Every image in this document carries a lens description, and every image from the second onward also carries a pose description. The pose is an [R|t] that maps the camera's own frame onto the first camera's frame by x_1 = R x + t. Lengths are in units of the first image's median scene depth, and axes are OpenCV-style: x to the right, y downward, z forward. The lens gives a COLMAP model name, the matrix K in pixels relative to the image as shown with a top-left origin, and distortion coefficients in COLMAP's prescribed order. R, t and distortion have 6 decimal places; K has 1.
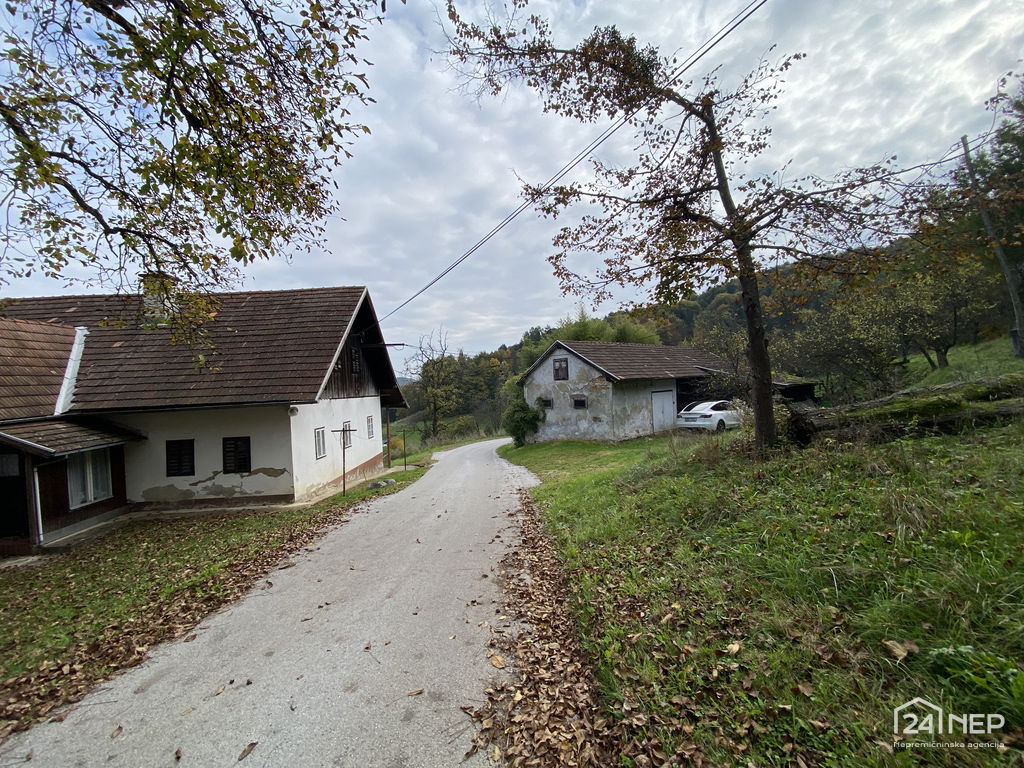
lens RADIAL K [[414.4, 0, 508.2], [0, 414.4, 388.6], [0, 0, 1]] dist [-0.001854, -0.000746]
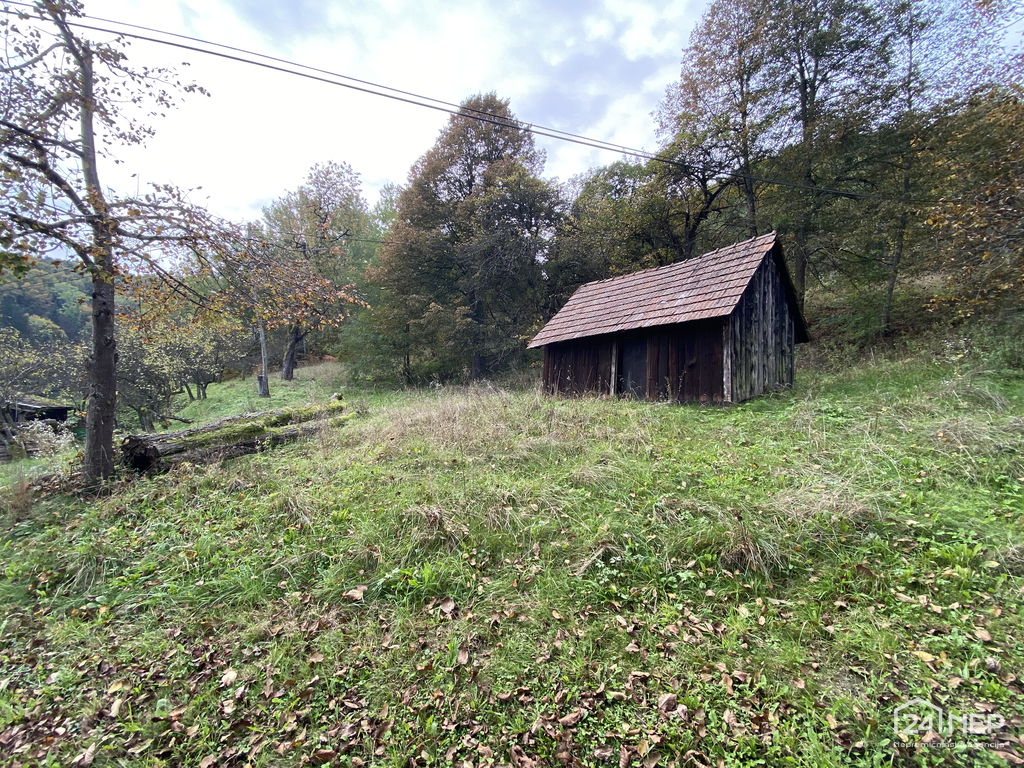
lens RADIAL K [[414.4, 0, 506.9], [0, 414.4, 386.5], [0, 0, 1]] dist [-0.001854, -0.000746]
pose [[0.132307, 0.100129, 0.986138, -0.206864], [-0.029168, 0.994847, -0.097100, 0.017165], [-0.990780, -0.015917, 0.134545, 0.131340]]
